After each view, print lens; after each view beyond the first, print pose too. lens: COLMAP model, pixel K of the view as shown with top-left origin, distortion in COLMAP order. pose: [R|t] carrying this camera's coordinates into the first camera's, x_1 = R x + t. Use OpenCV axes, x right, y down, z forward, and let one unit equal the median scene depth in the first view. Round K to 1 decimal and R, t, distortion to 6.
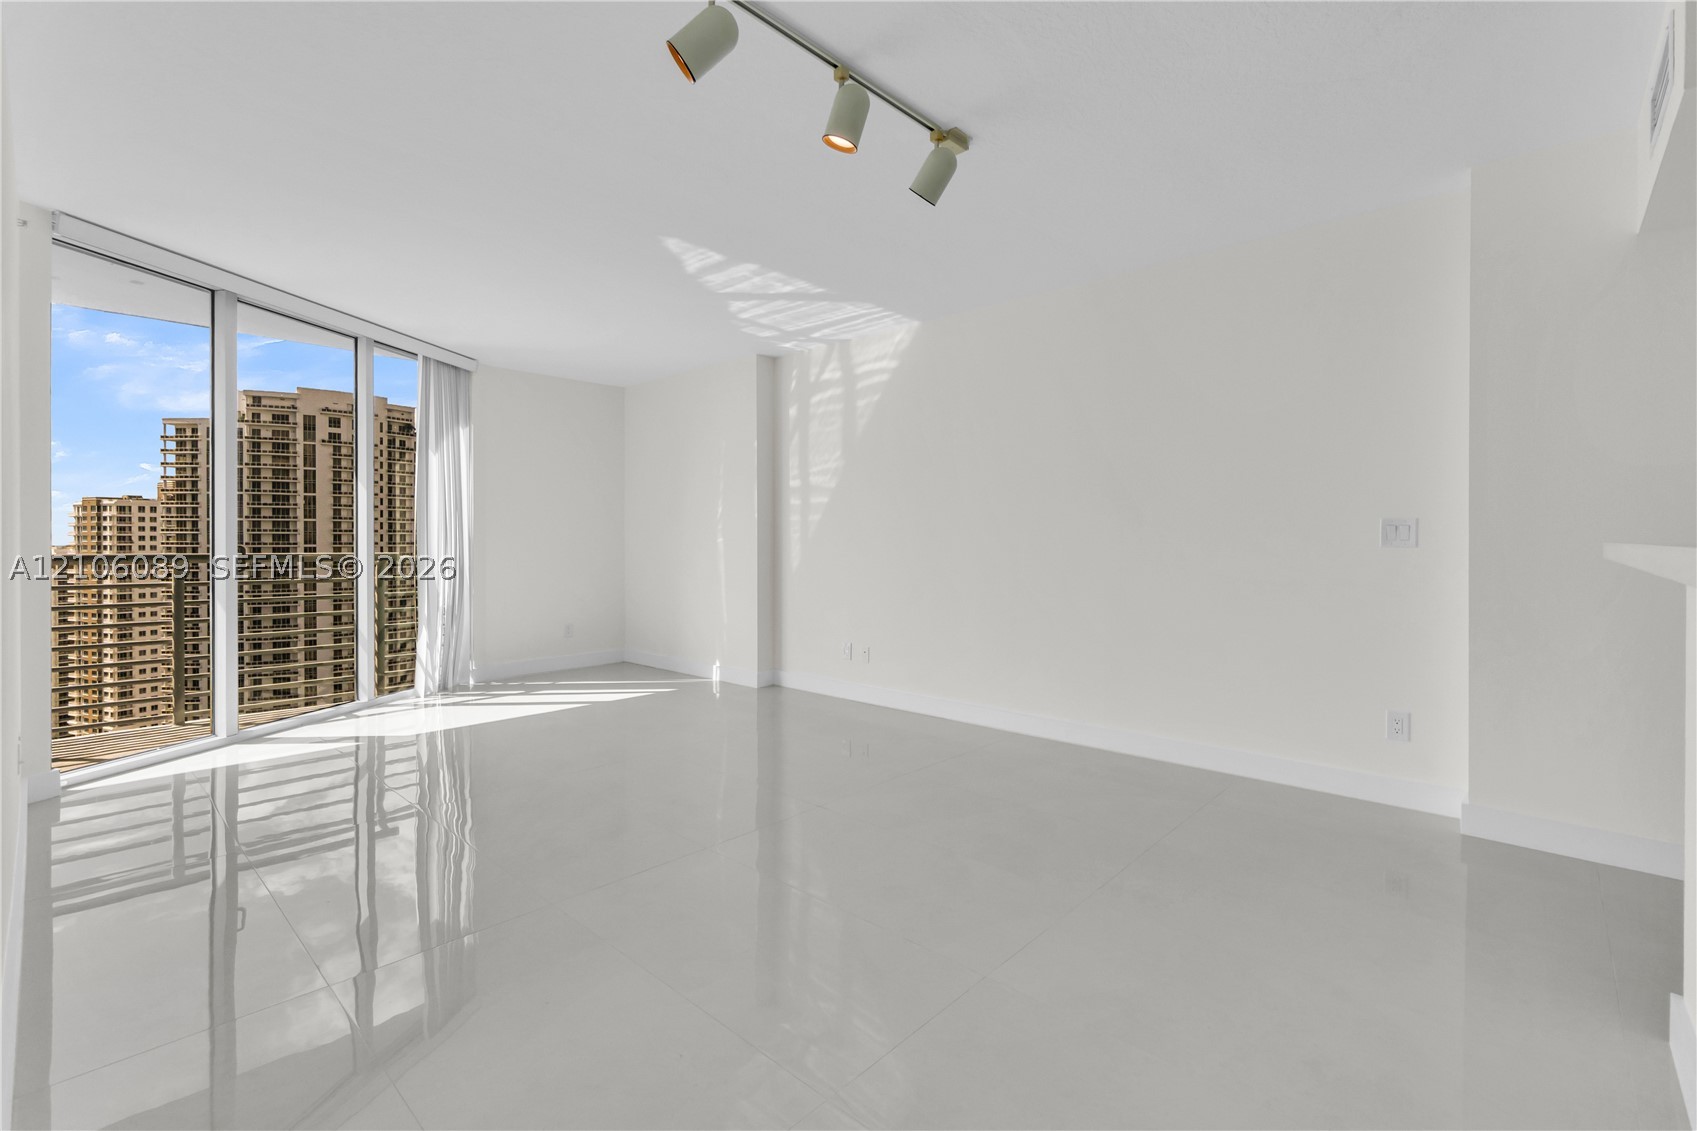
lens RADIAL K [[762.7, 0, 819.8], [0, 762.7, 590.1], [0, 0, 1]] dist [-0.024156, 0.000028]
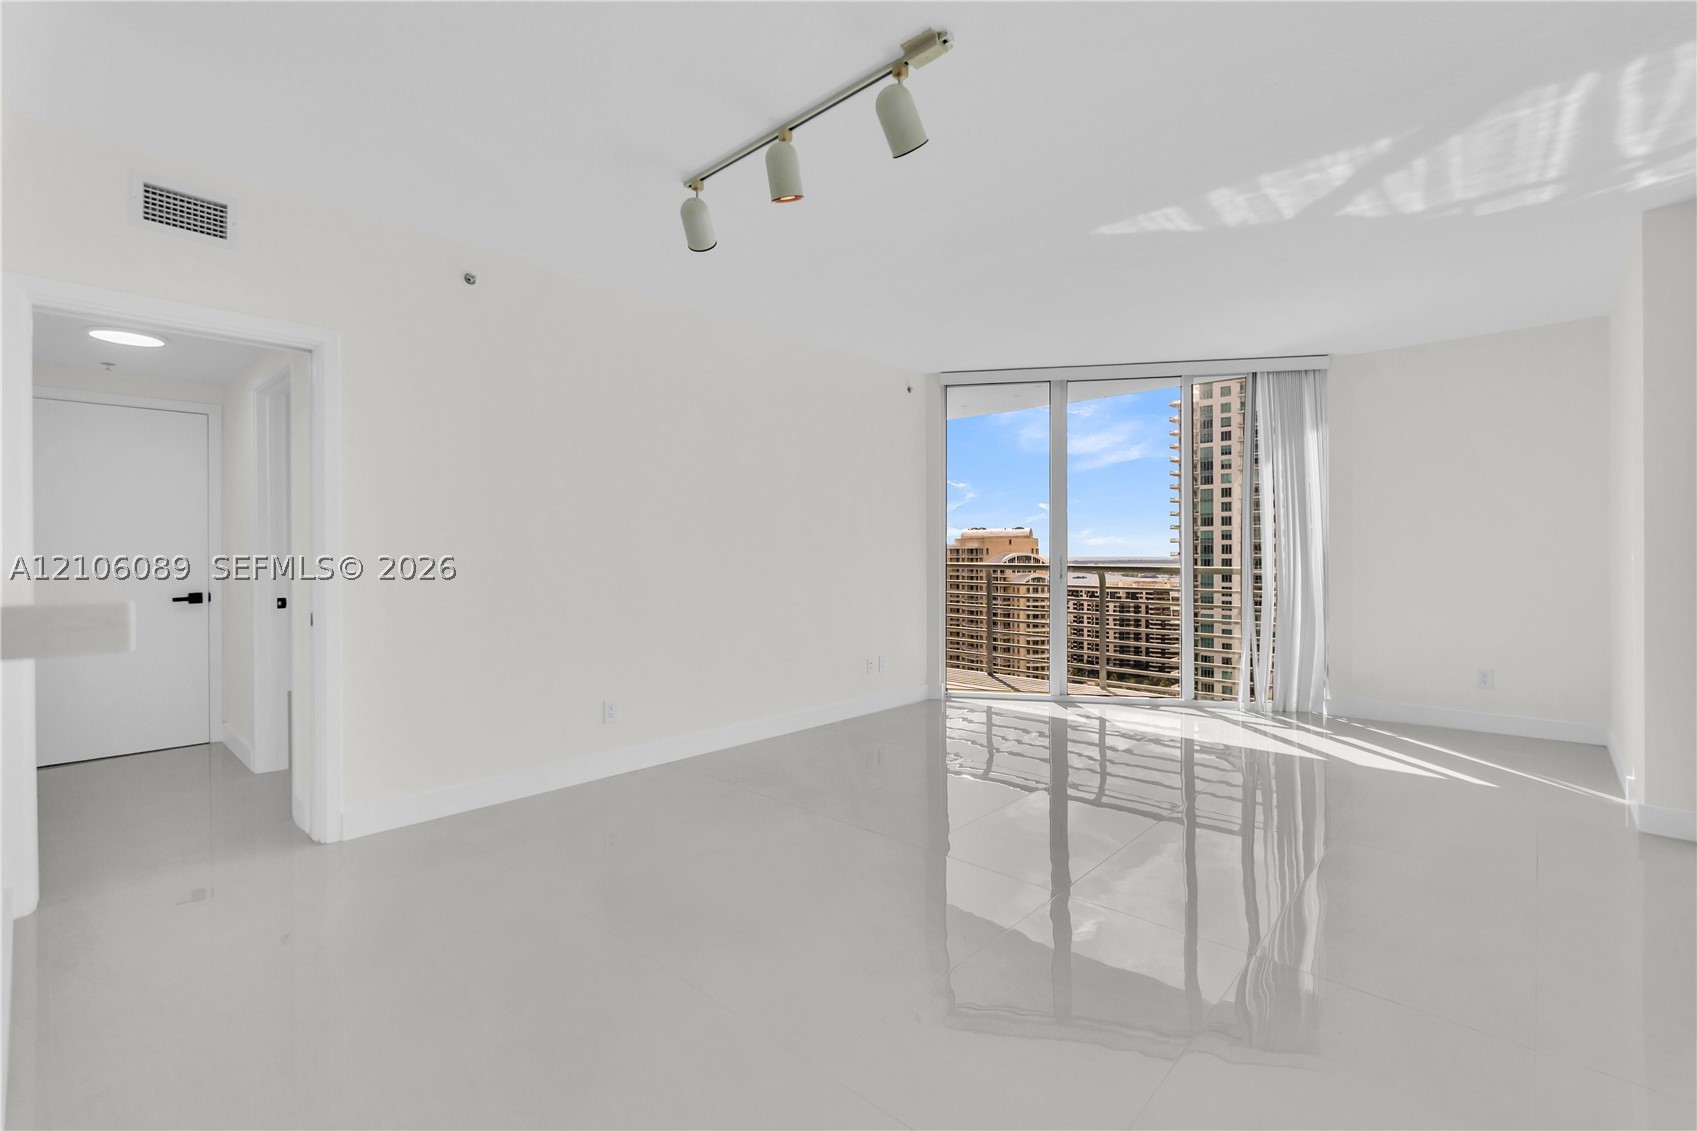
lens RADIAL K [[746.4, 0, 844.4], [0, 746.4, 554.0], [0, 0, 1]] dist [-0.002528, 0.000325]
pose [[0.014136, -0.001787, -0.999898, 0.492181], [-0.059680, 0.998214, -0.002627, -0.034534], [0.998117, 0.059711, 0.014004, 0.490588]]
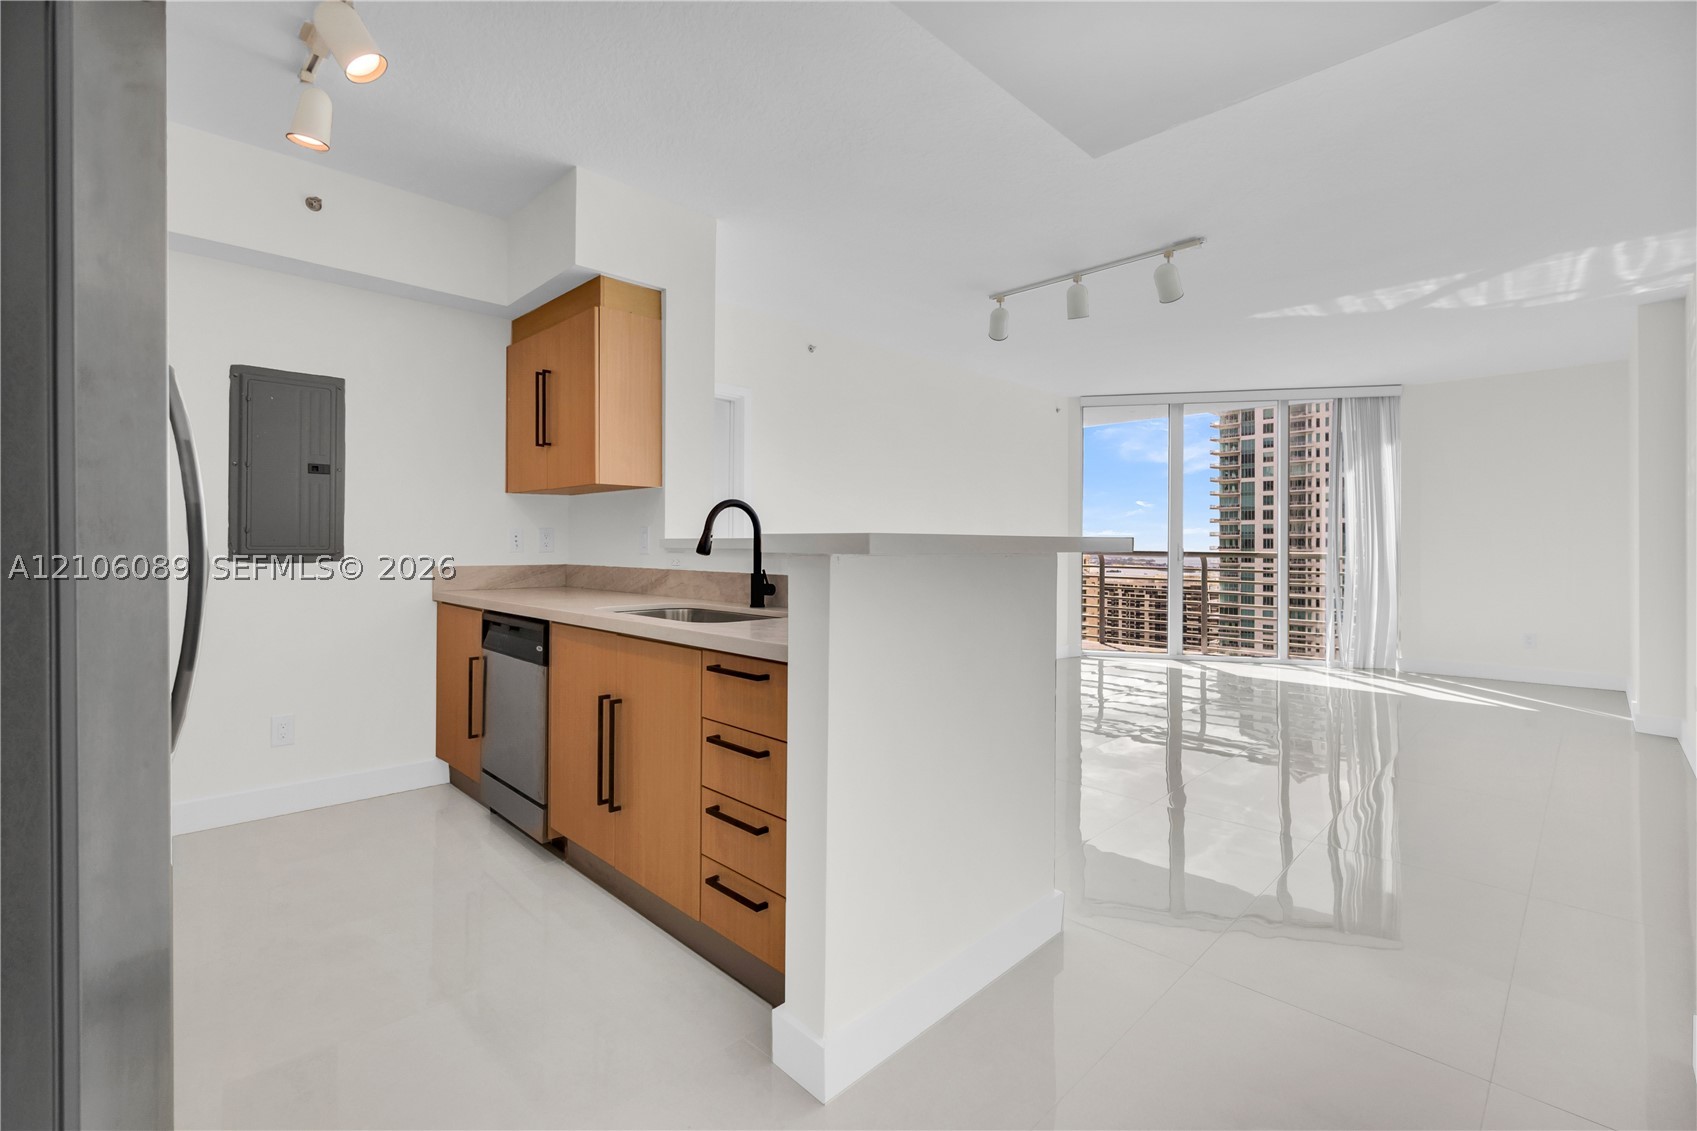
lens RADIAL K [[744.8, 0, 844.2], [0, 744.8, 549.1], [0, 0, 1]] dist [-0.000261, -0.000186]
pose [[-0.028268, 0.002720, -0.999597, 0.796297], [-0.066582, 0.997770, 0.004598, -0.007106], [0.997380, 0.066685, -0.028023, 0.239891]]
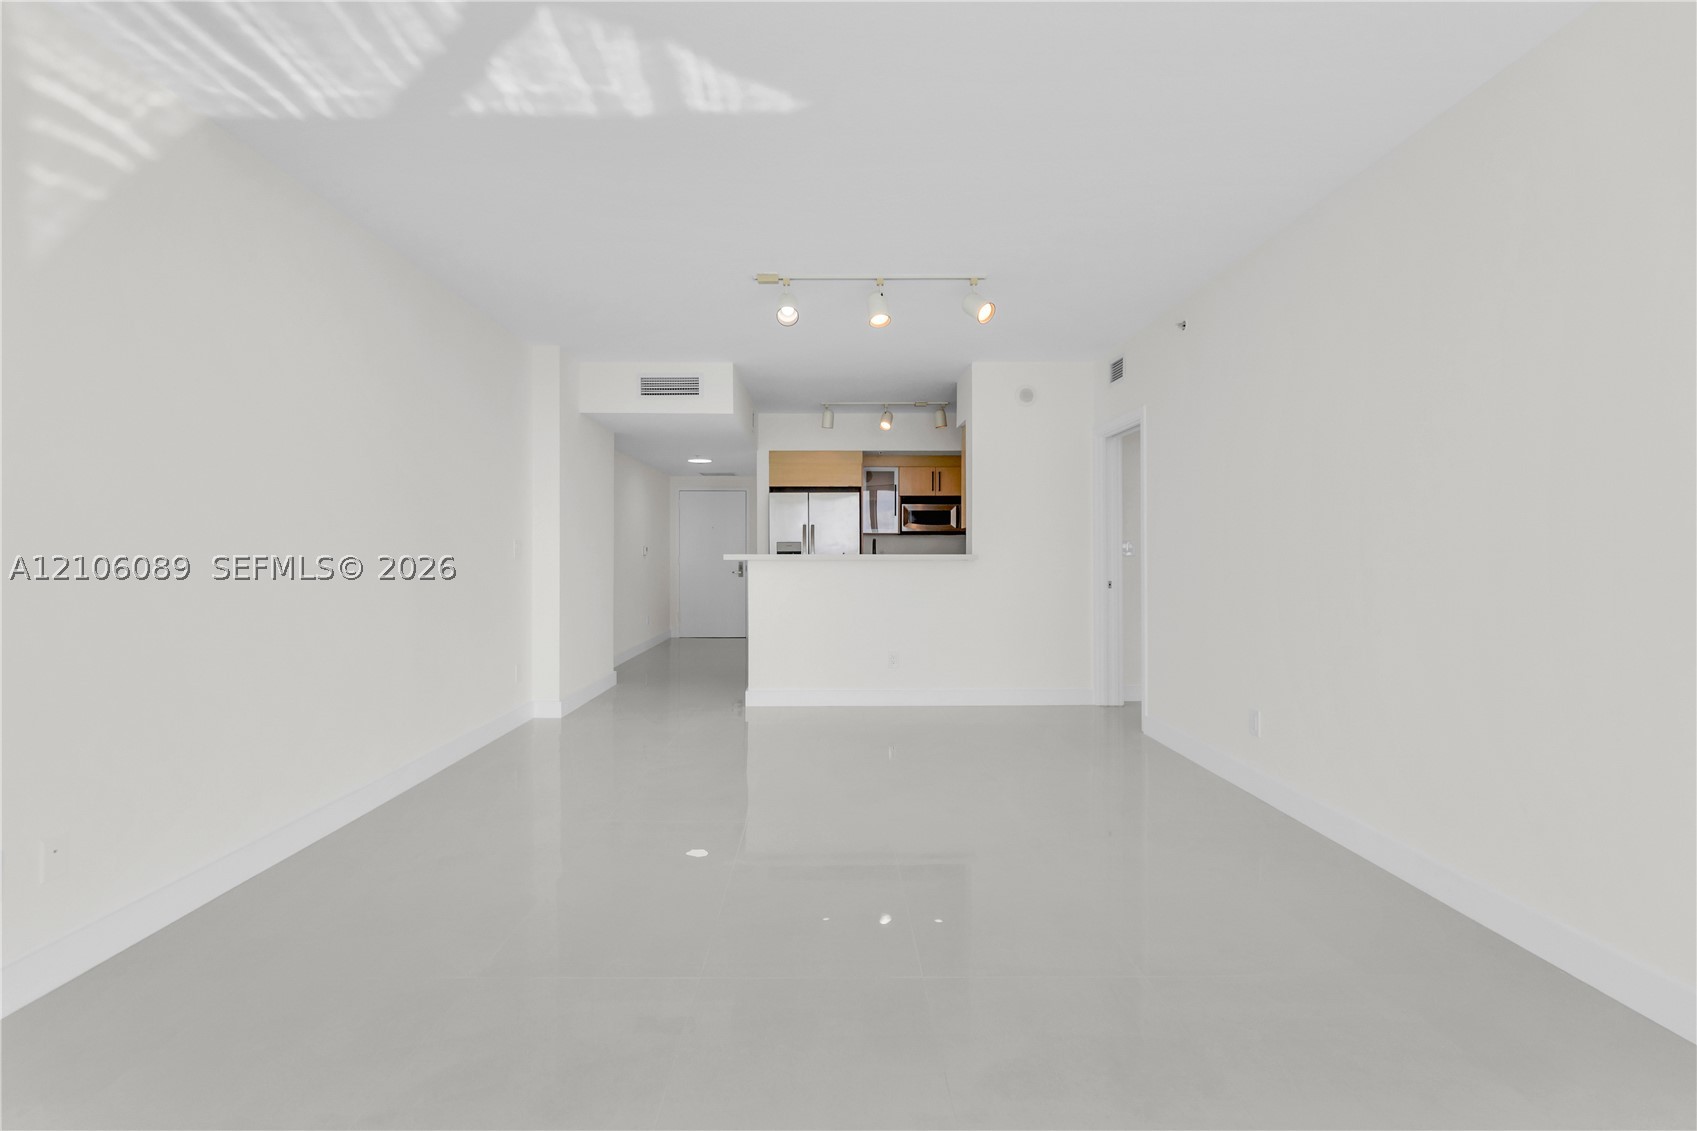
lens RADIAL K [[752.2, 0, 826.6], [0, 752.2, 559.0], [0, 0, 1]] dist [-0.001057, 0.000826]
pose [[-0.701699, -0.002165, 0.712470, -0.490813], [0.046680, 0.997707, 0.049006, -0.062031], [-0.710943, 0.067645, -0.699989, 1.033522]]
